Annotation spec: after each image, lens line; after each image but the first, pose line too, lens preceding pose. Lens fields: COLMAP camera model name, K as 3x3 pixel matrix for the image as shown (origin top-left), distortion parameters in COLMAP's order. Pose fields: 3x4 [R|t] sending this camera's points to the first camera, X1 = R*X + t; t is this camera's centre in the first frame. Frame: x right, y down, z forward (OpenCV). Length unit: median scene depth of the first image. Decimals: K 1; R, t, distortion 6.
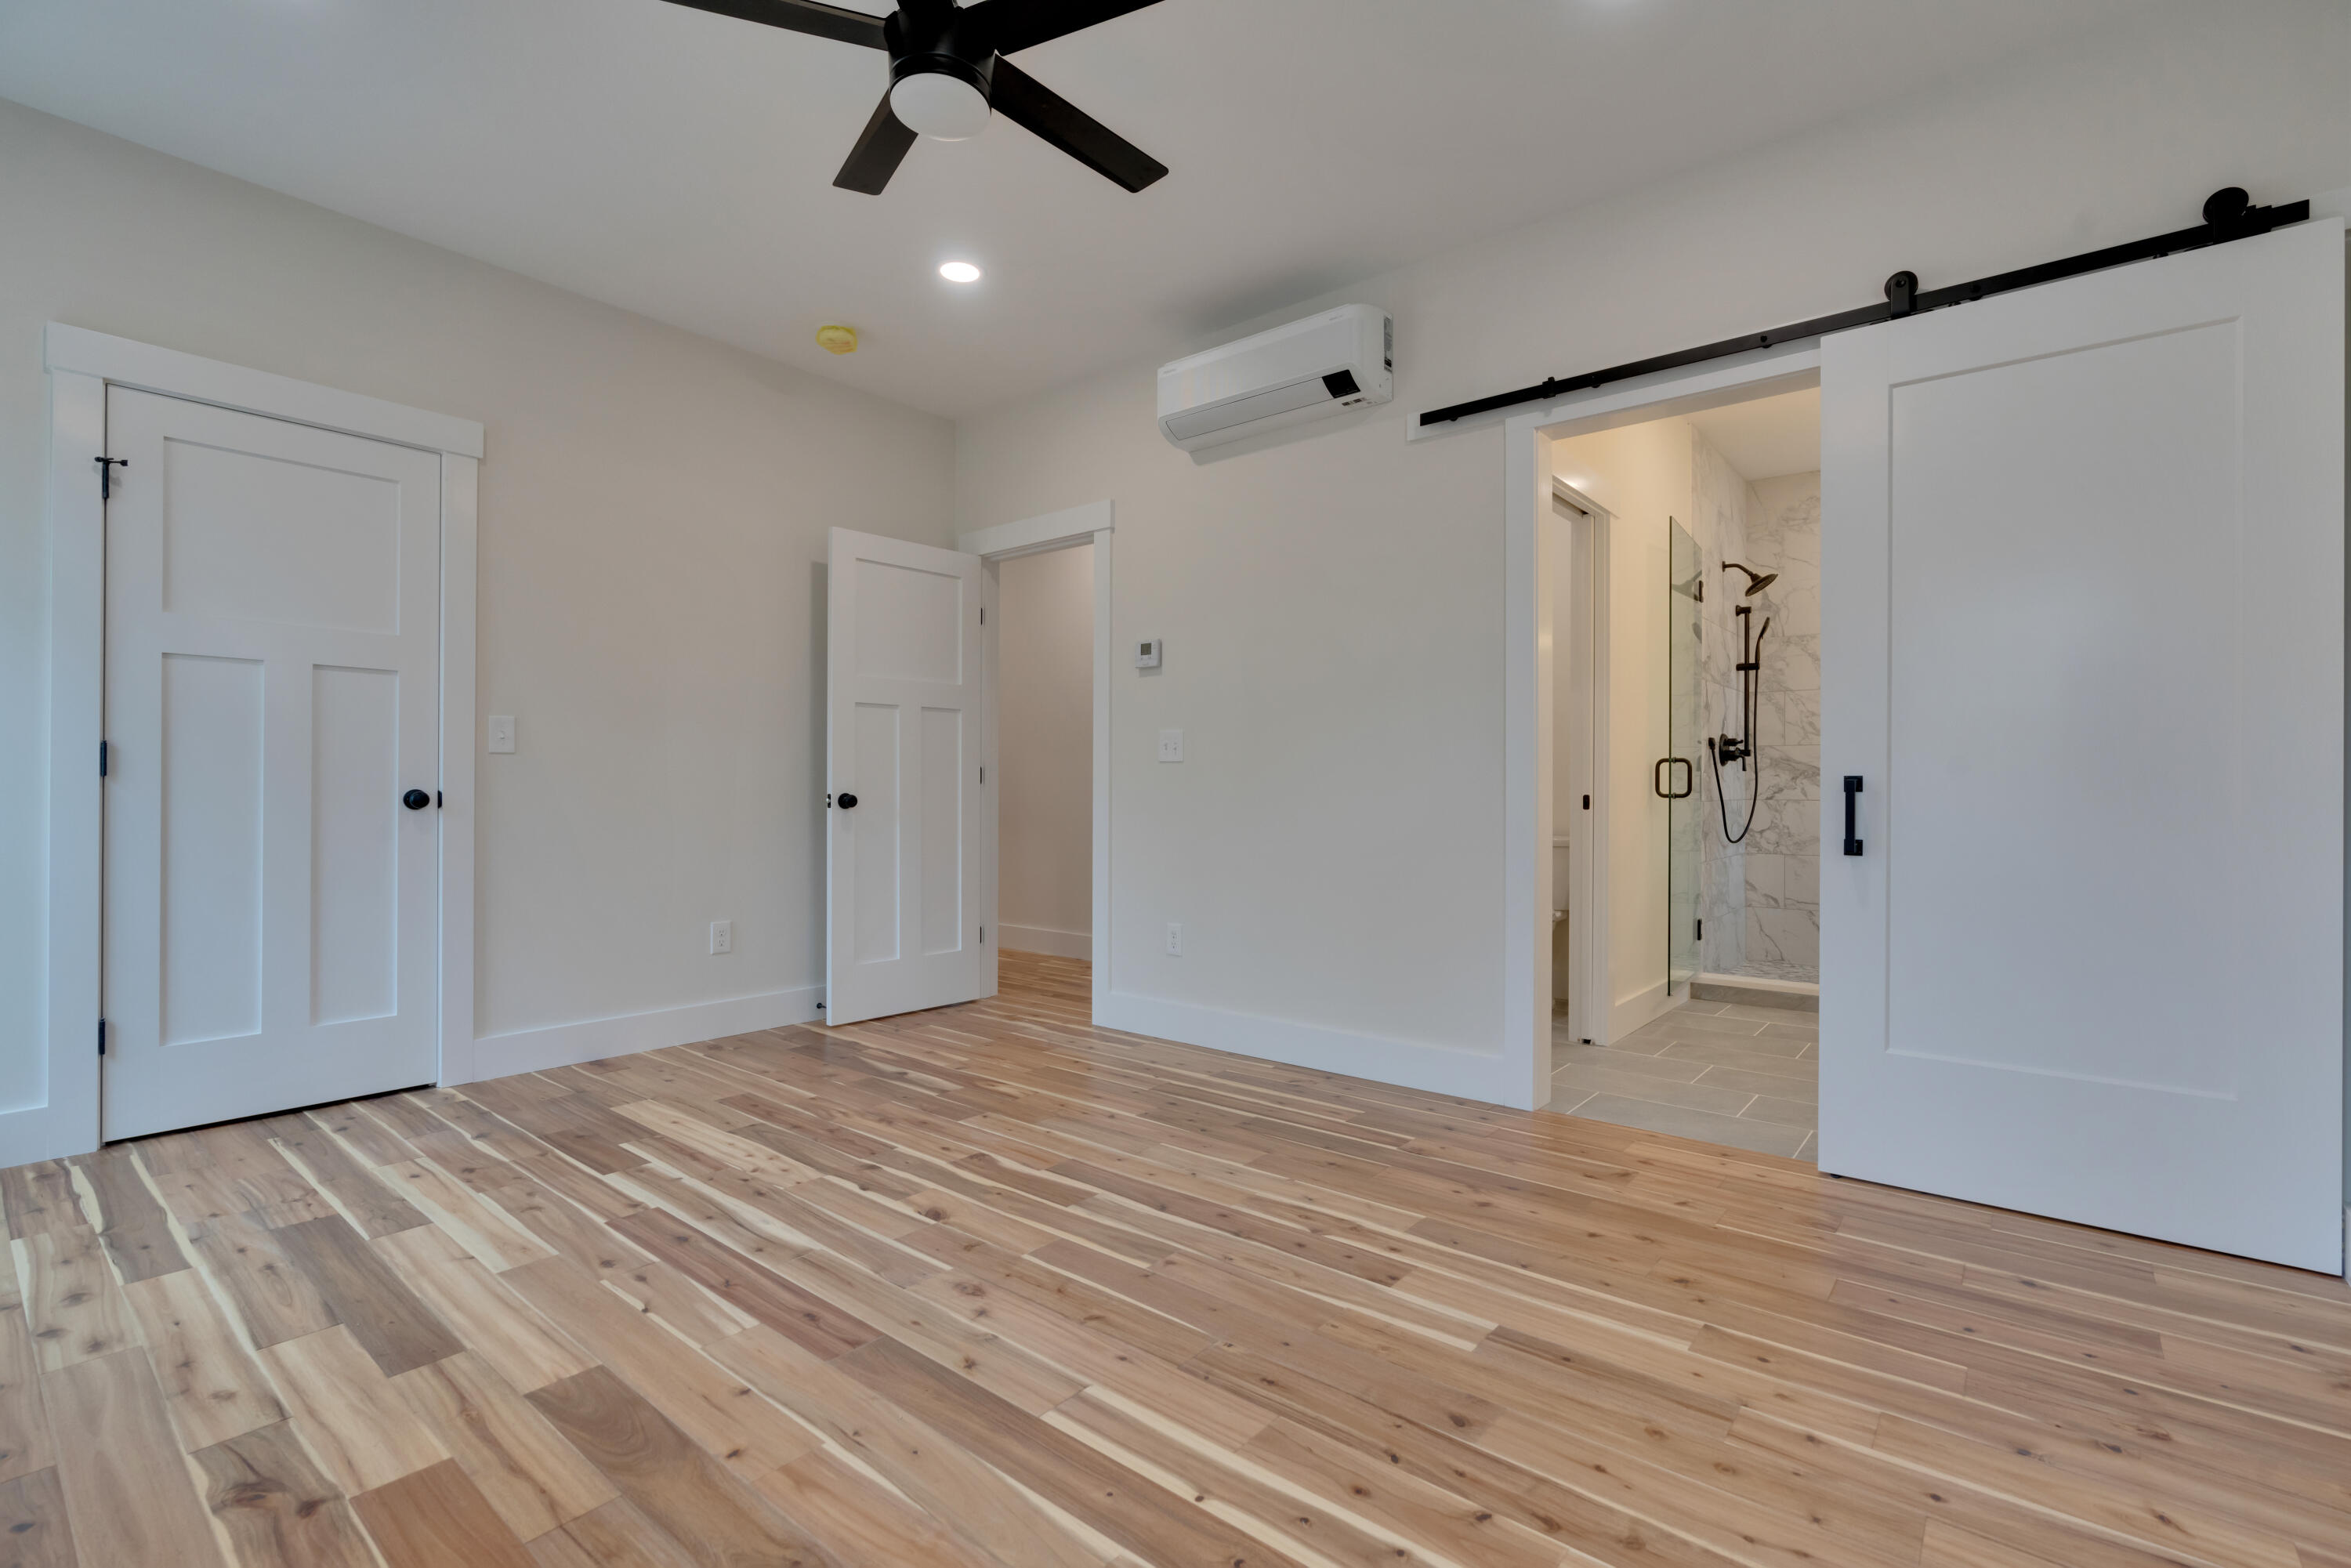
lens RADIAL K [[1031.5, 0, 1181.6], [0, 1031.5, 787.7], [0, 0, 1]] dist [-0.003166, -0.000399]
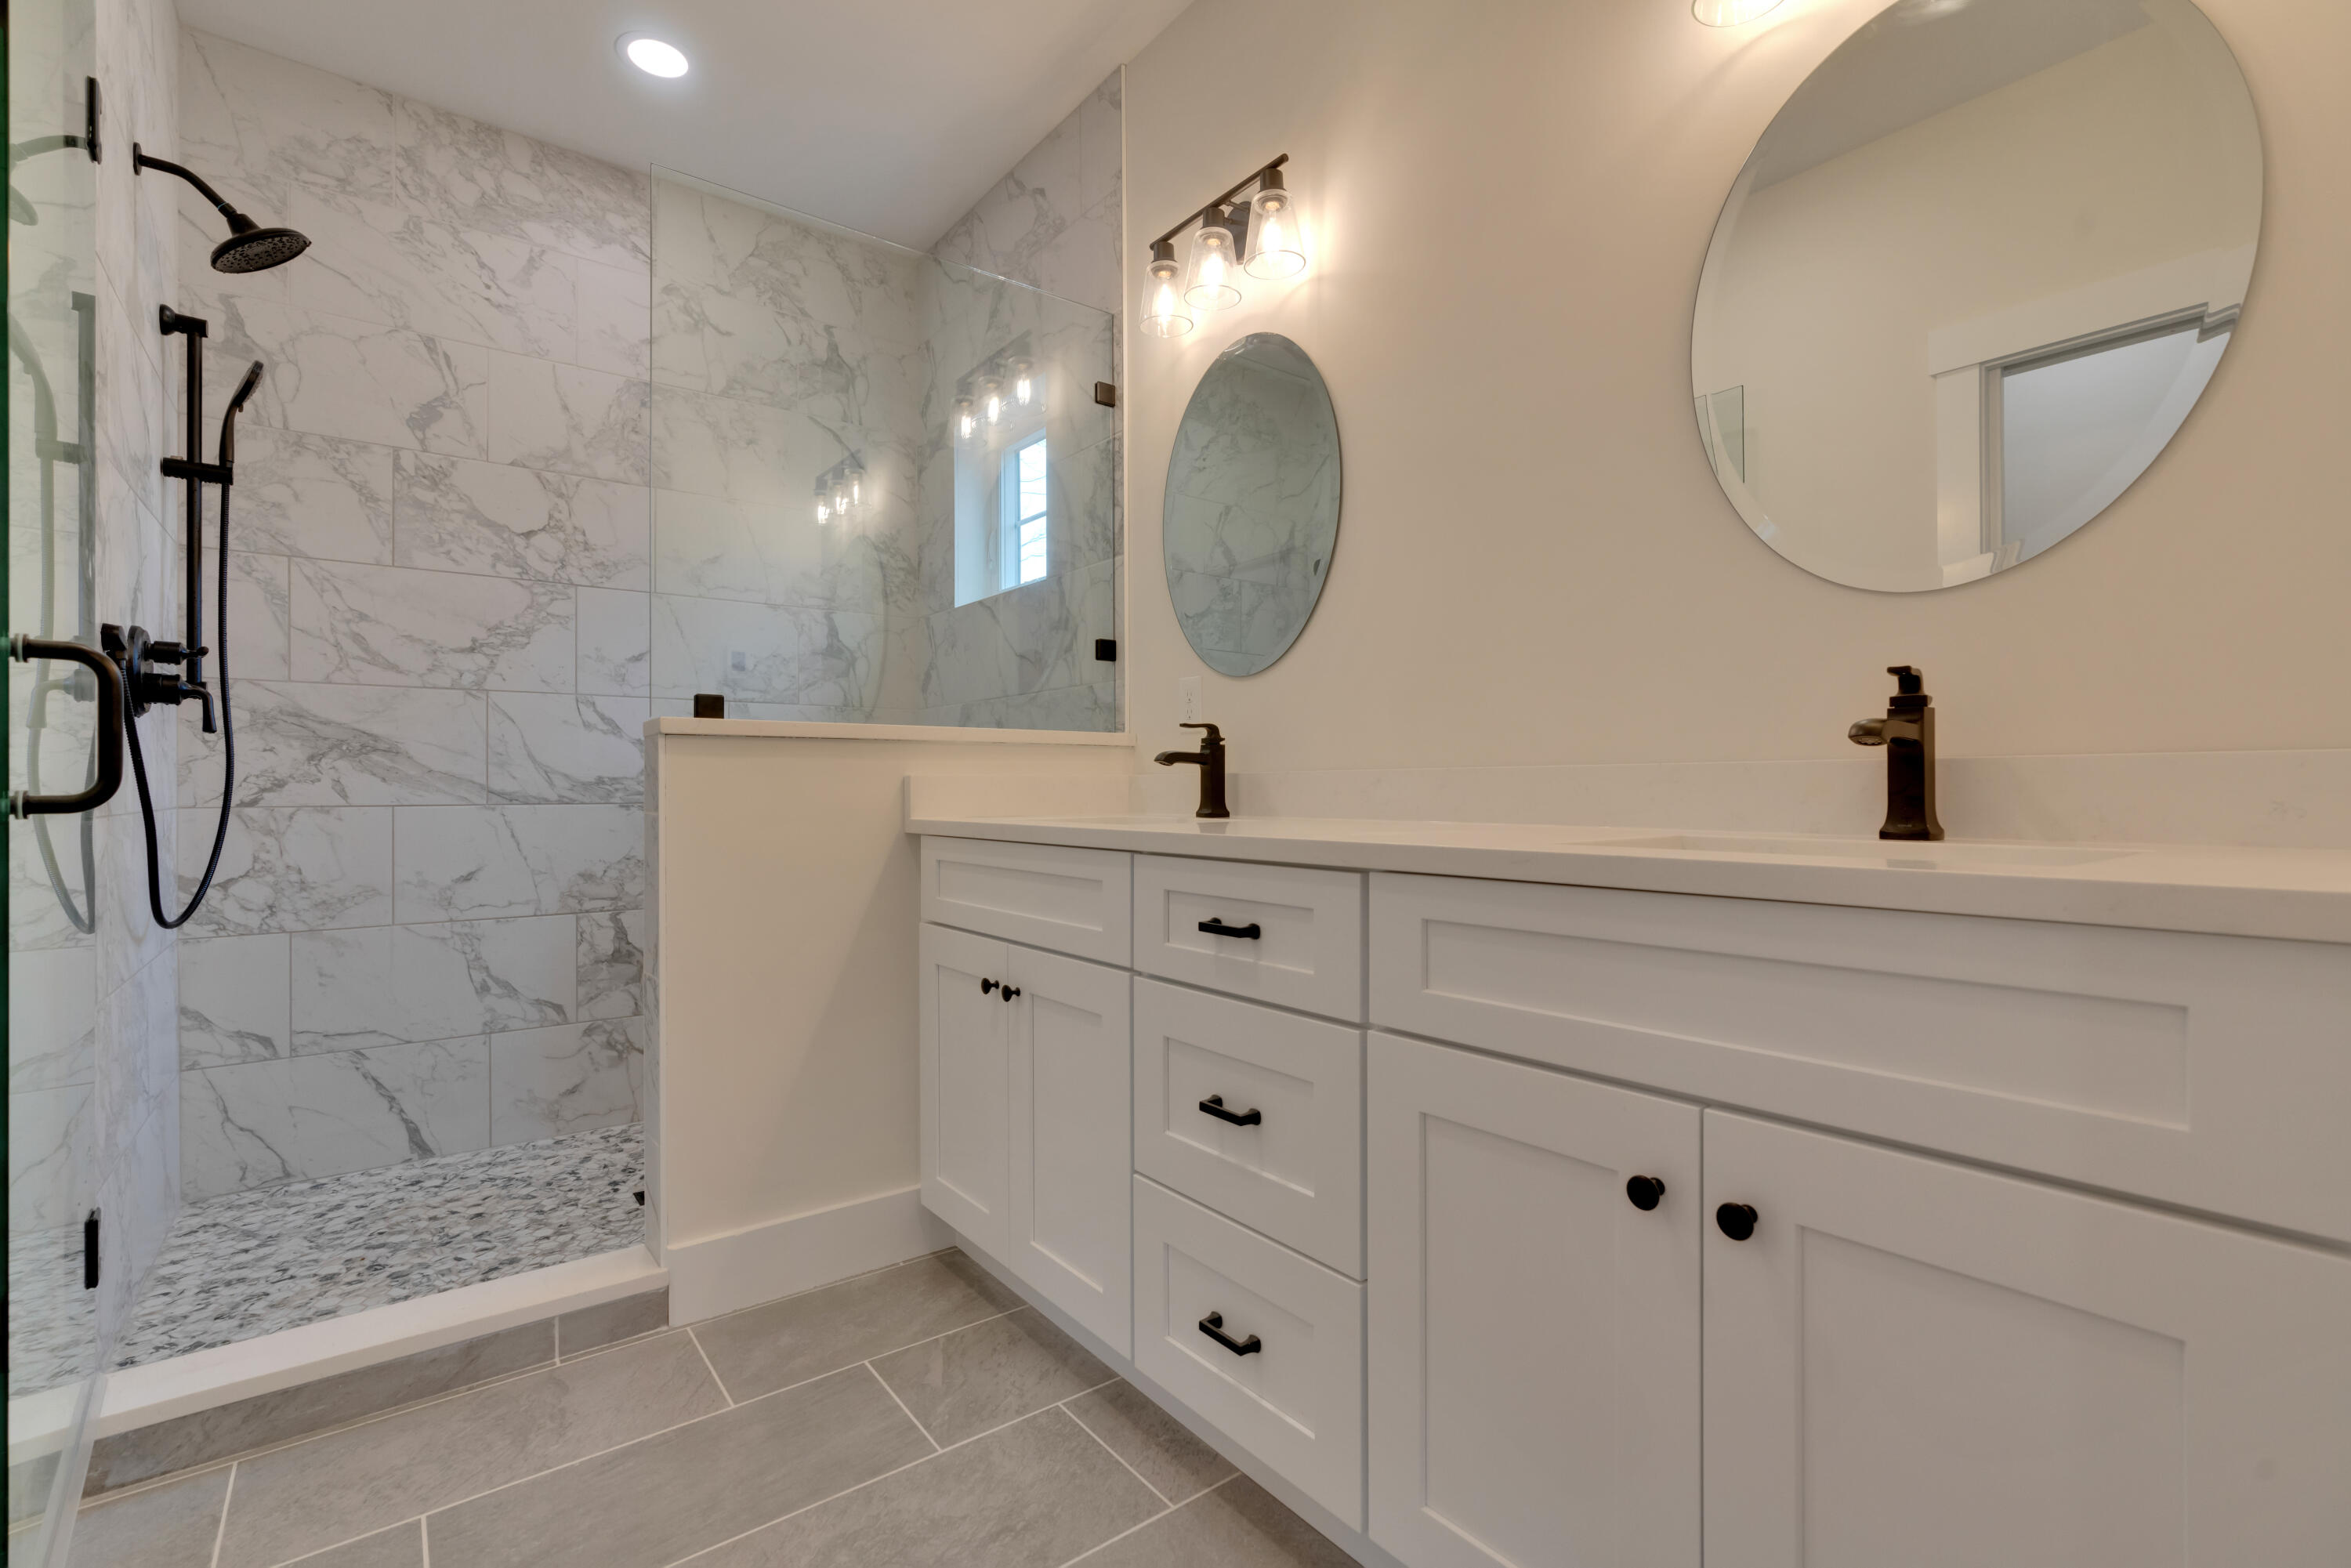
lens RADIAL K [[1031.5, 0, 1181.6], [0, 1031.5, 787.7], [0, 0, 1]] dist [-0.003166, -0.000399]
pose [[0.209761, -0.003515, 0.977746, 0.243197], [-0.000043, 0.999994, 0.003604, 0.002331], [-0.977753, -0.000798, 0.209759, 0.548307]]
